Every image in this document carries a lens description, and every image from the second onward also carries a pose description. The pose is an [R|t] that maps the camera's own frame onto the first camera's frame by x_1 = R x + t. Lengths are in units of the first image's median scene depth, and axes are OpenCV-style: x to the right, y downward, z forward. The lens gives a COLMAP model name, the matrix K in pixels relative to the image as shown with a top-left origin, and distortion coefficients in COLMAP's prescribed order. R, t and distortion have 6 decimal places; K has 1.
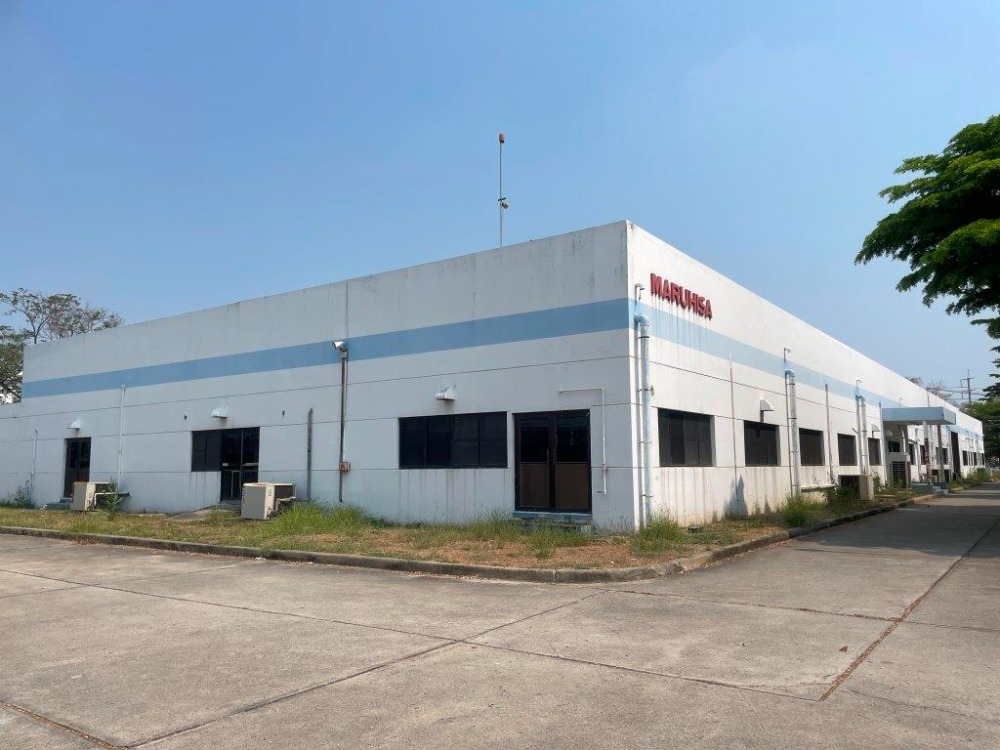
lens RADIAL K [[743.0, 0, 504.6], [0, 743.0, 370.6], [0, 0, 1]] dist [0.100293, -0.132892]
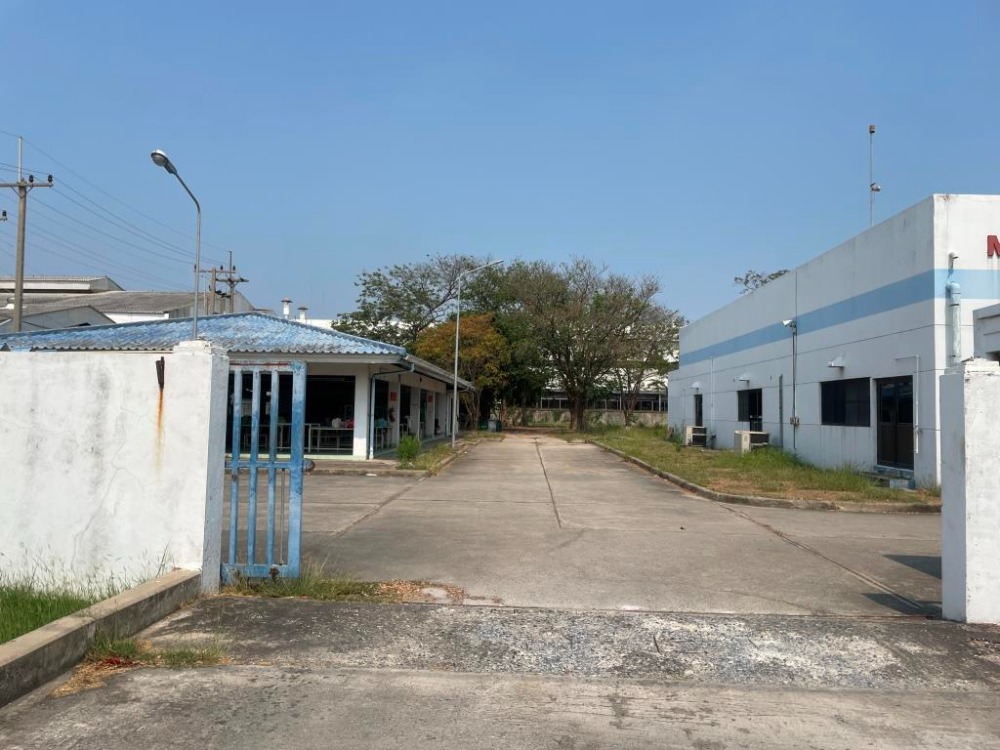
lens RADIAL K [[743.0, 0, 504.6], [0, 743.0, 370.6], [0, 0, 1]] dist [0.100293, -0.132892]
pose [[0.561099, -0.028921, -0.827243, 0.611997], [0.086040, 0.996014, 0.023537, -0.028665], [0.823265, -0.084382, 0.561351, -0.099533]]
